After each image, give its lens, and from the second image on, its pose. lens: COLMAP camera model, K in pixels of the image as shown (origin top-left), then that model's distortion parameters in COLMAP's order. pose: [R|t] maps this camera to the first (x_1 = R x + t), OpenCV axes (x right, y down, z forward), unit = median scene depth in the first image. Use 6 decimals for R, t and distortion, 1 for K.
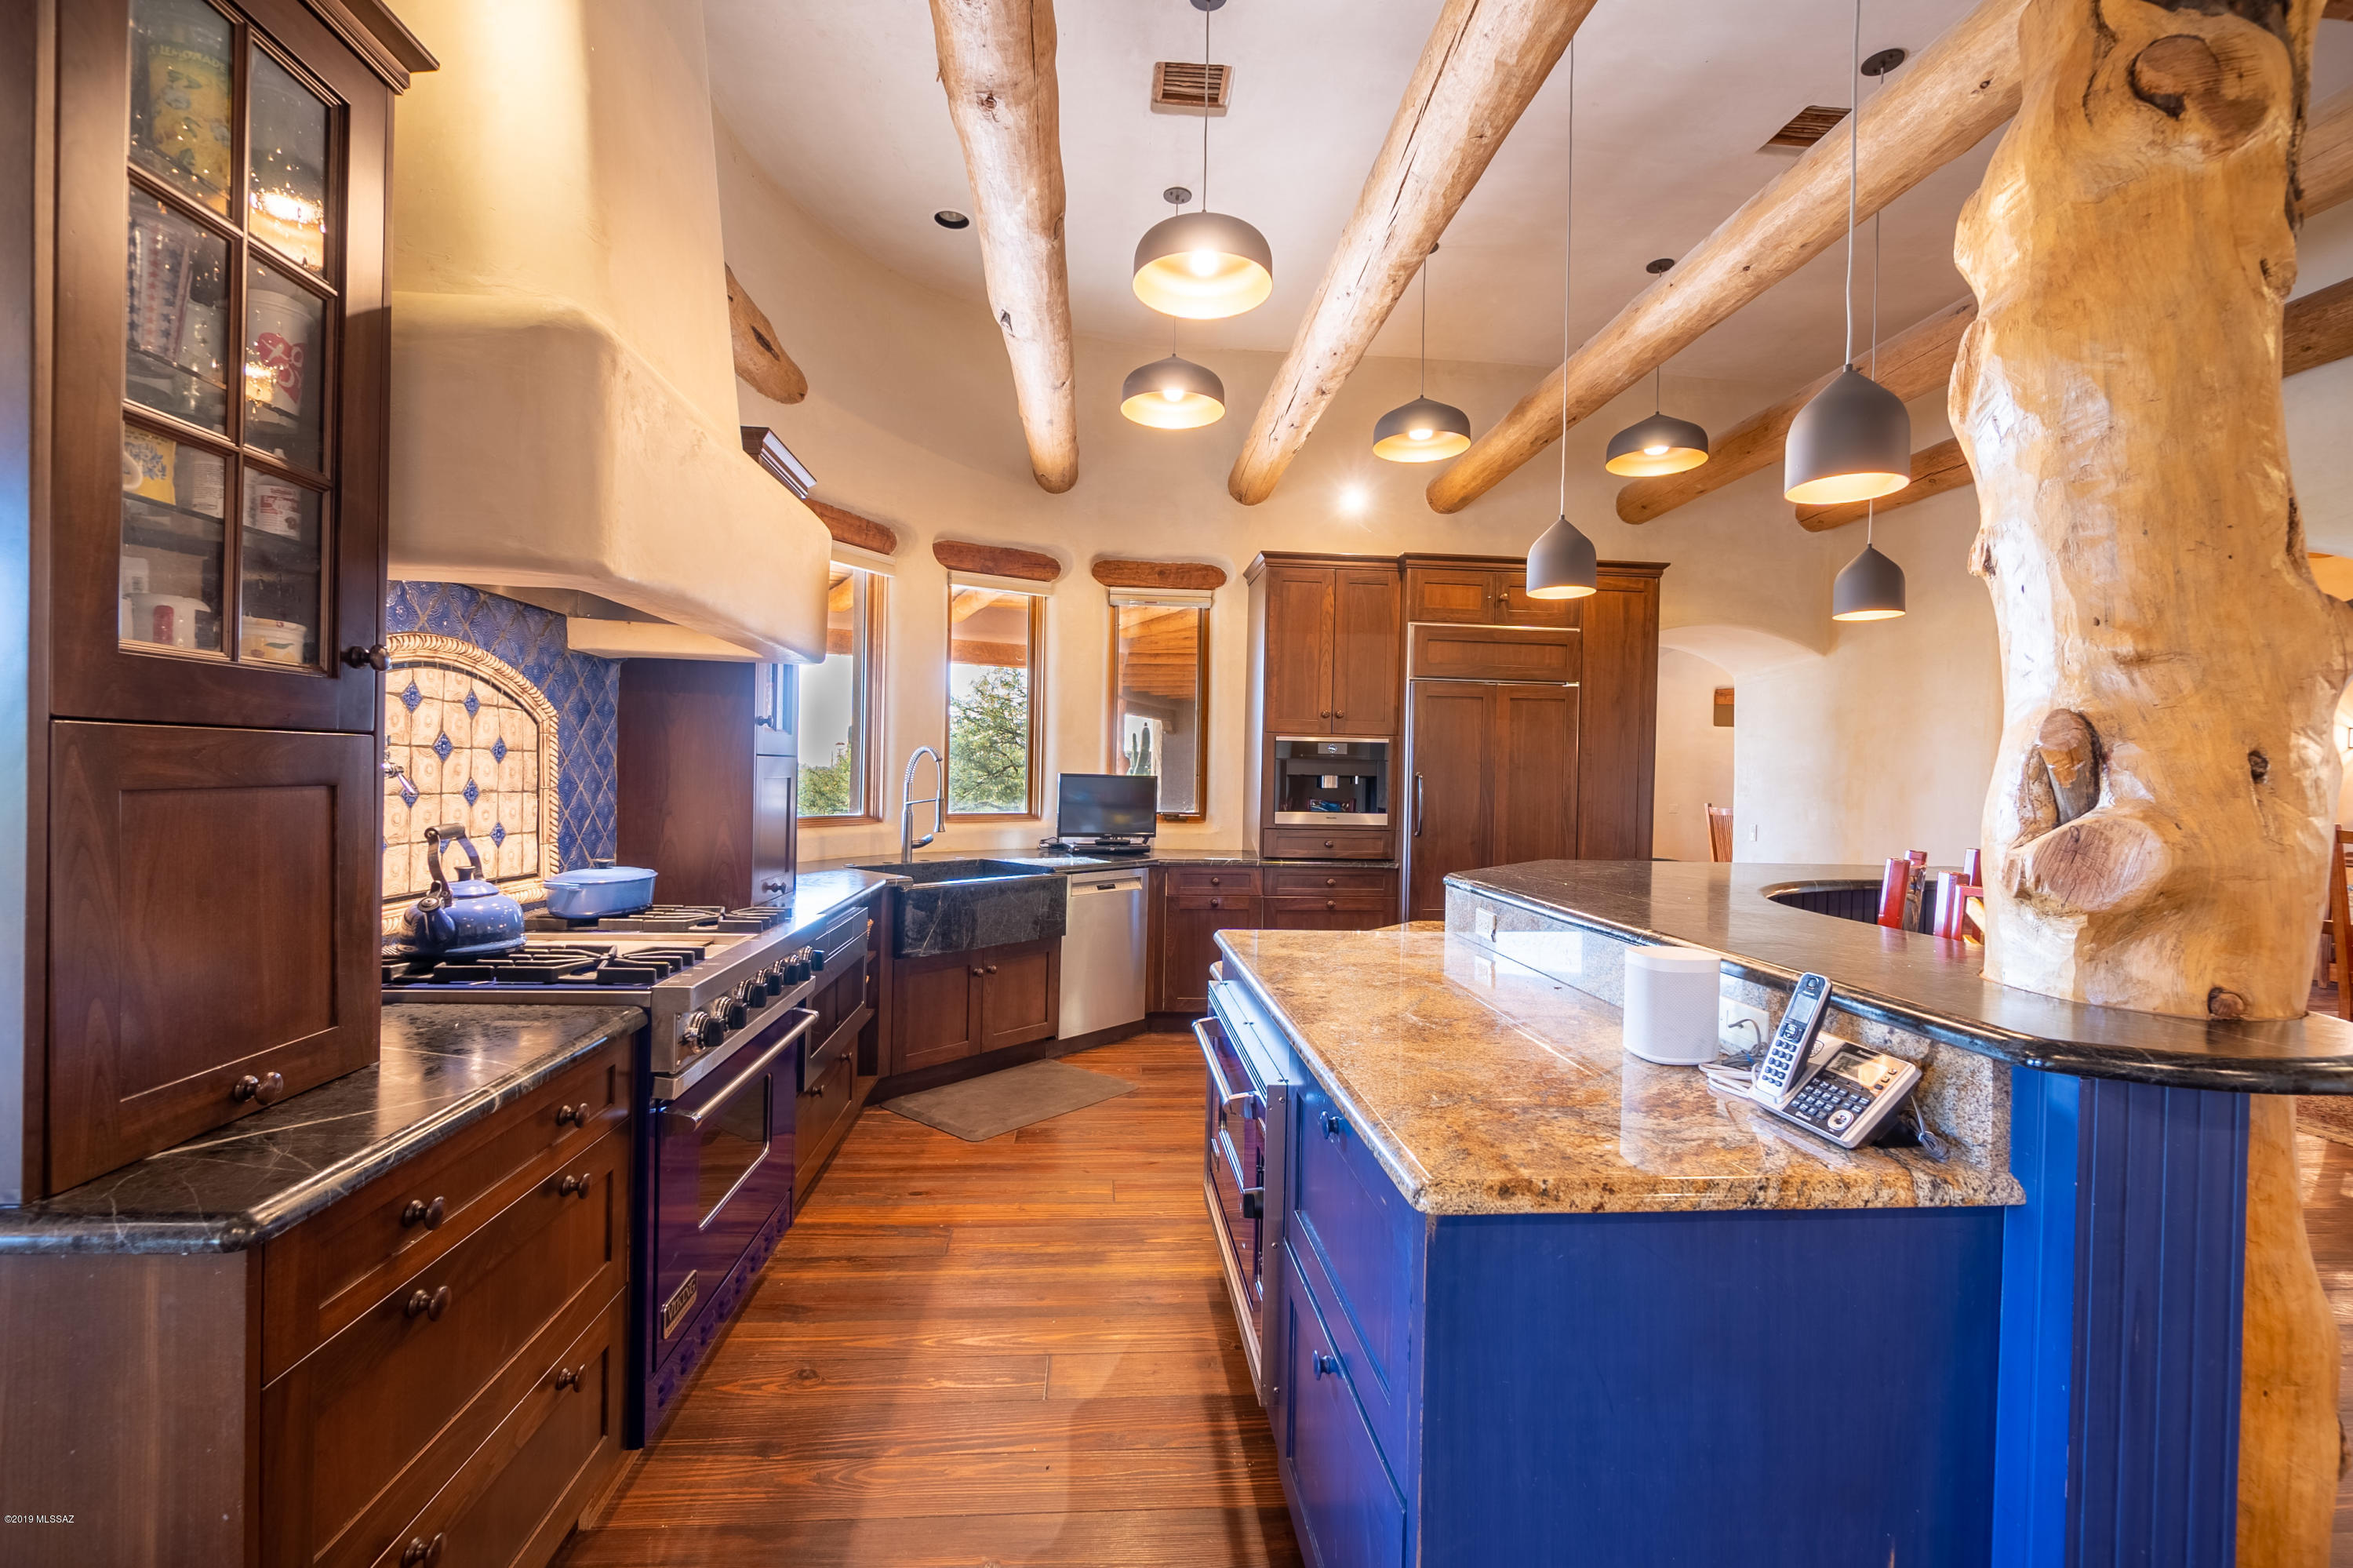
lens RADIAL K [[1017.0, 0, 1164.8], [0, 1017.0, 780.9], [0, 0, 1]] dist [-0.008730, 0.000978]
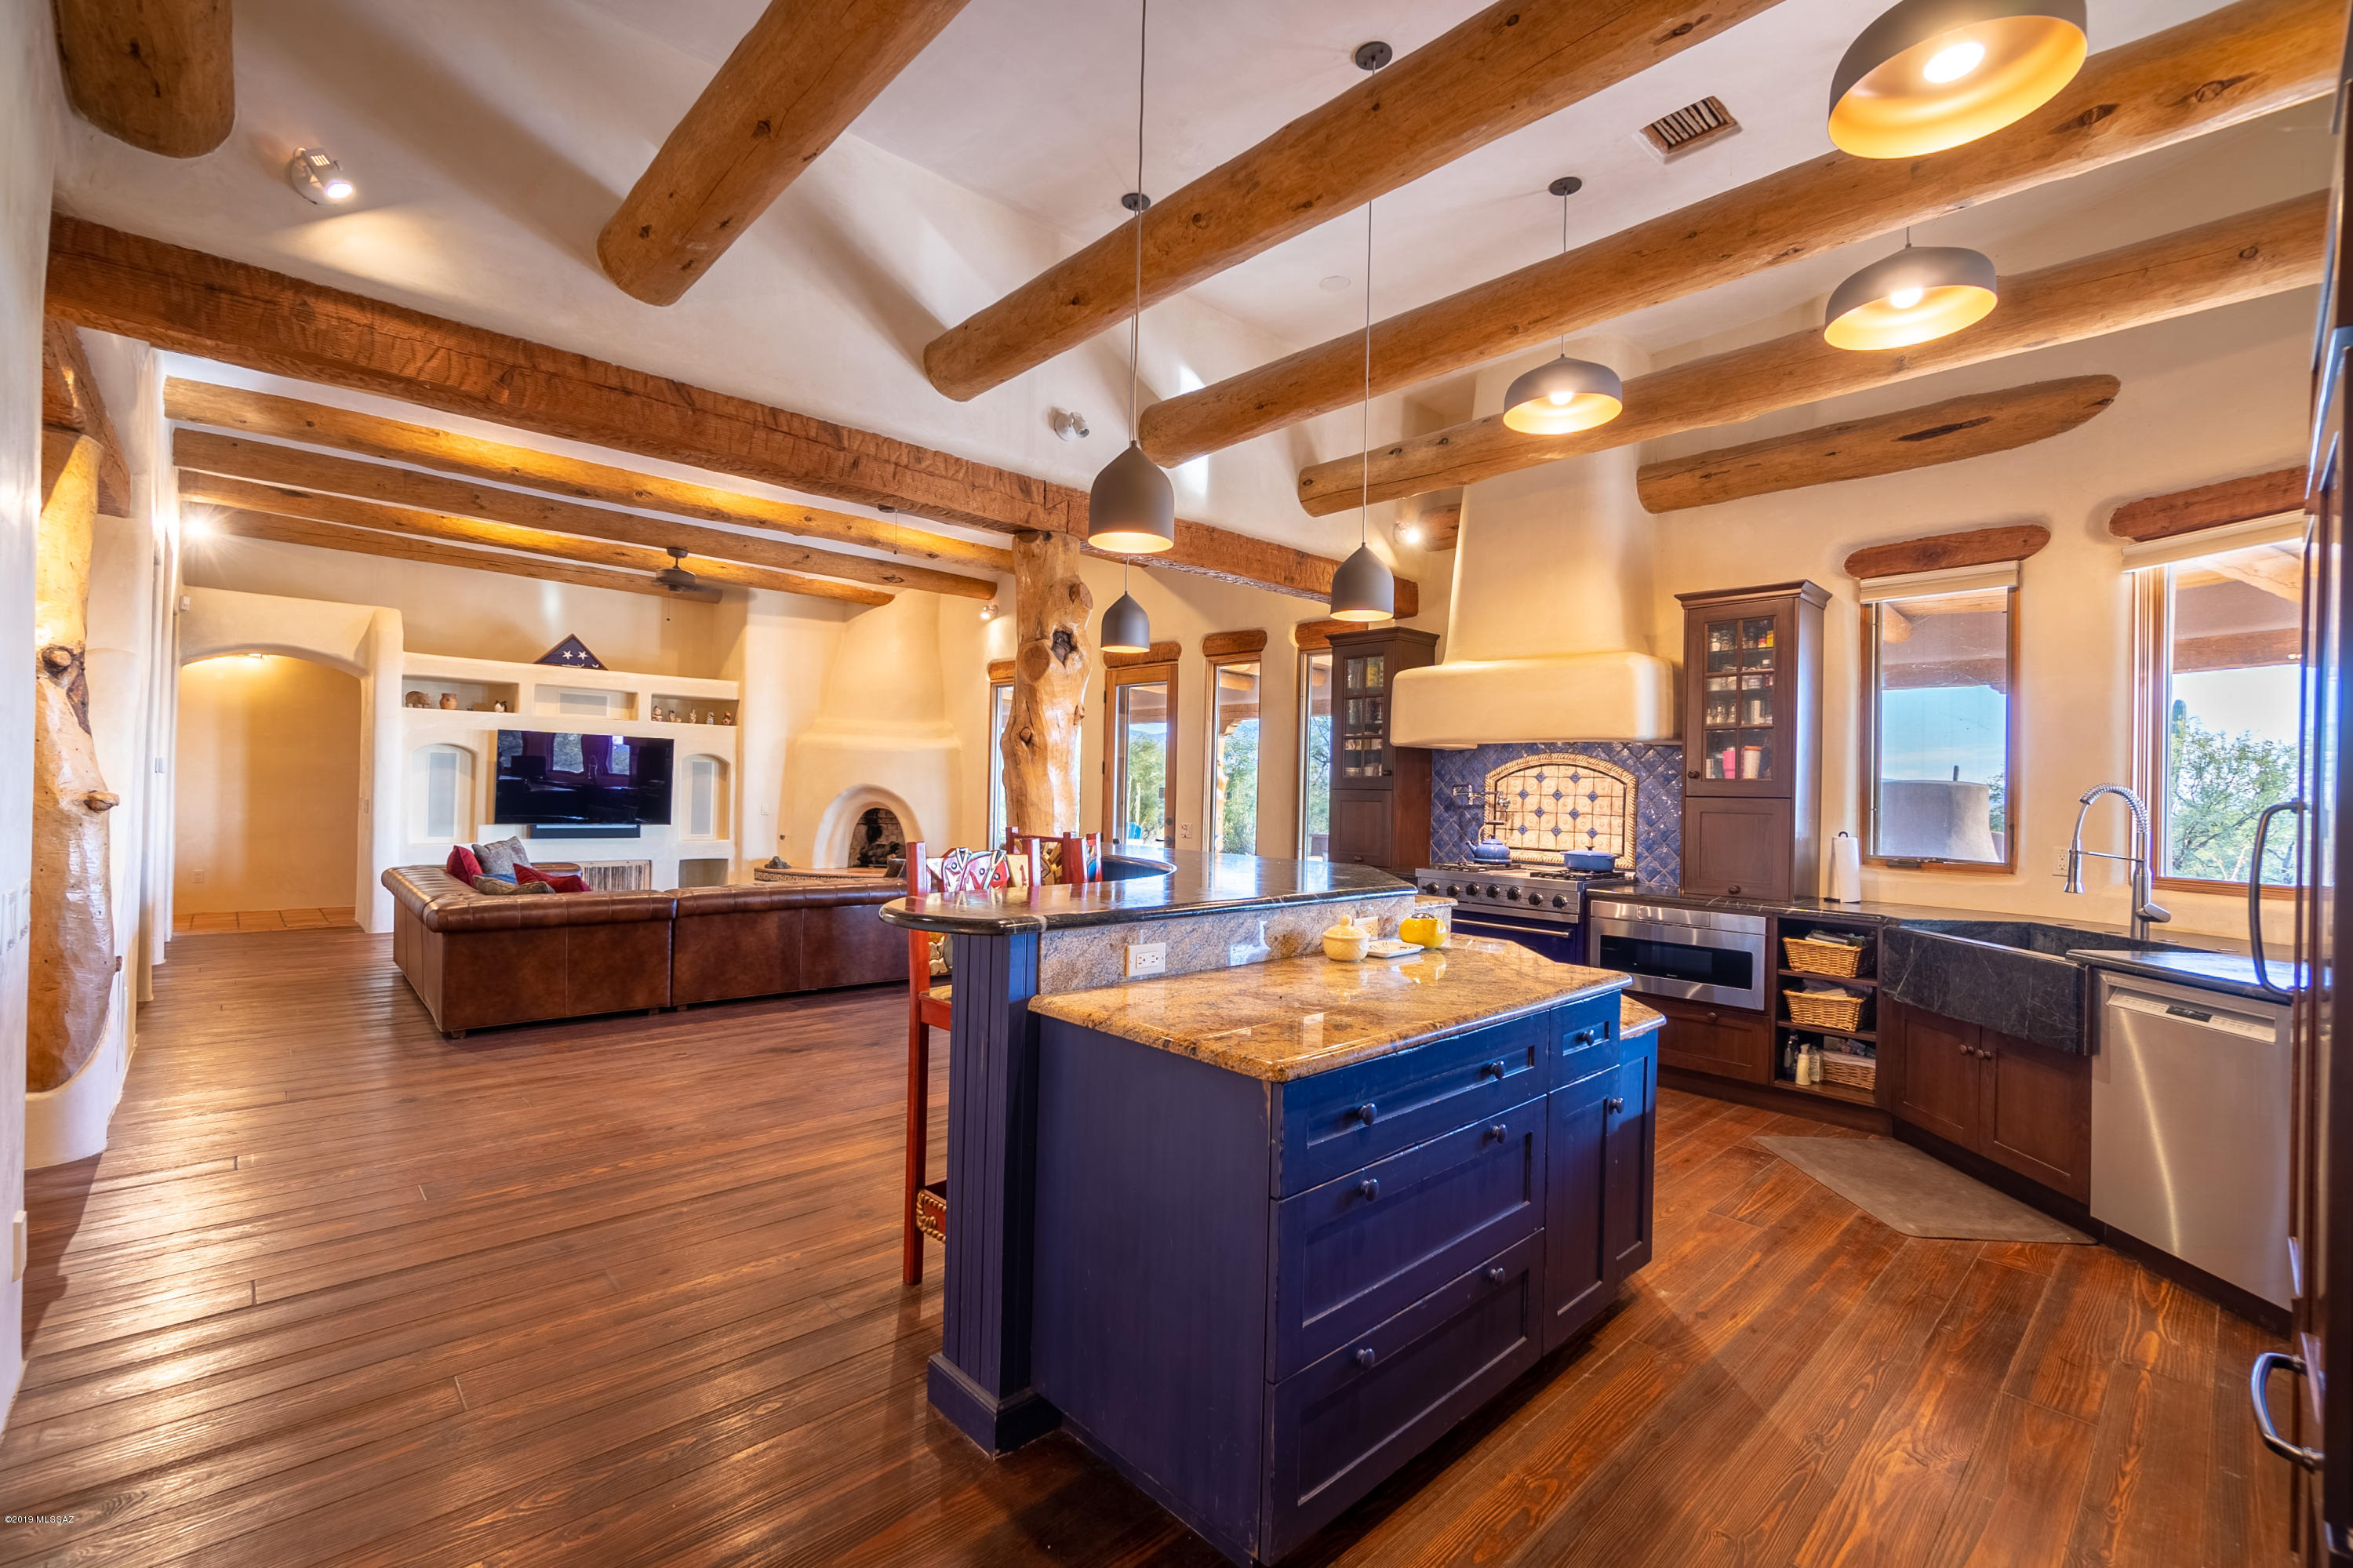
lens RADIAL K [[1017.0, 0, 1166.2], [0, 1017.0, 783.3], [0, 0, 1]] dist [-0.008730, 0.000978]
pose [[-0.779708, -0.041865, -0.624742, 0.799868], [-0.043404, 0.998976, -0.012773, 0.005860], [0.624637, 0.017157, -0.780727, 1.137270]]
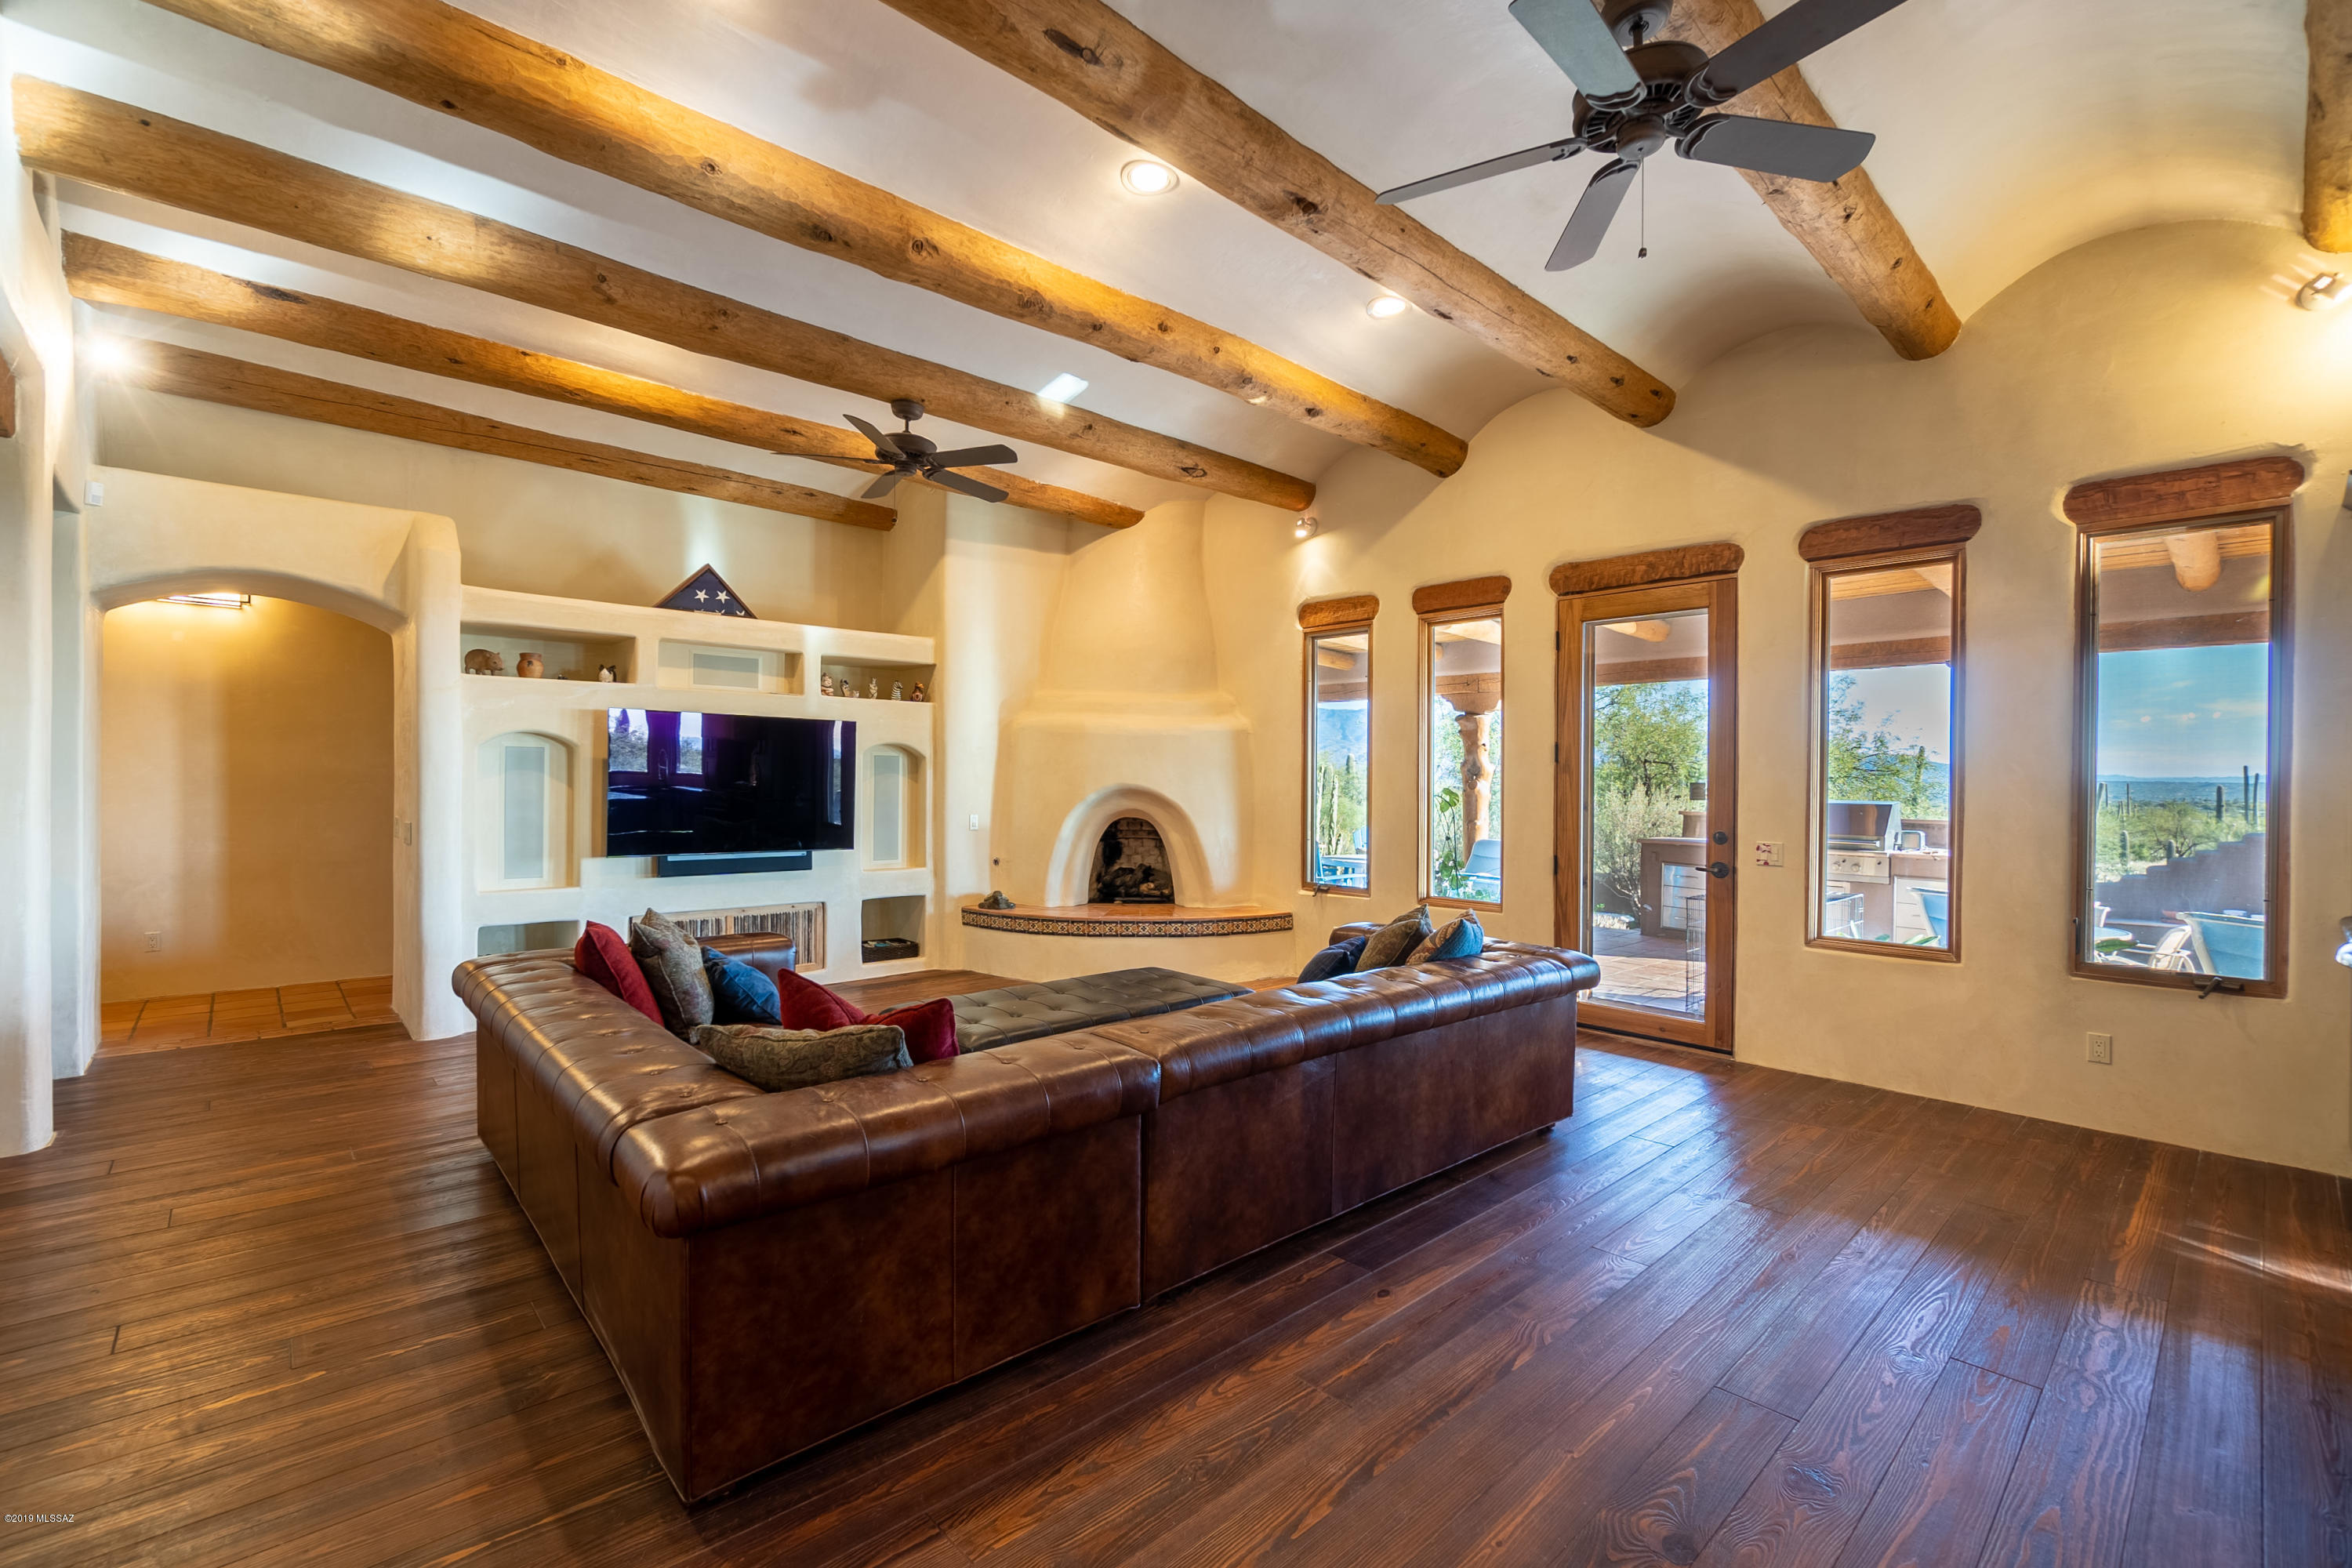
lens RADIAL K [[1016.5, 0, 1164.9], [0, 1016.5, 783.7], [0, 0, 1]] dist [-0.008730, 0.000978]
pose [[-0.785892, -0.022485, -0.617955, 0.817868], [-0.026419, 0.999647, -0.002775, 0.010756], [0.617799, 0.014145, -0.786209, 0.237214]]
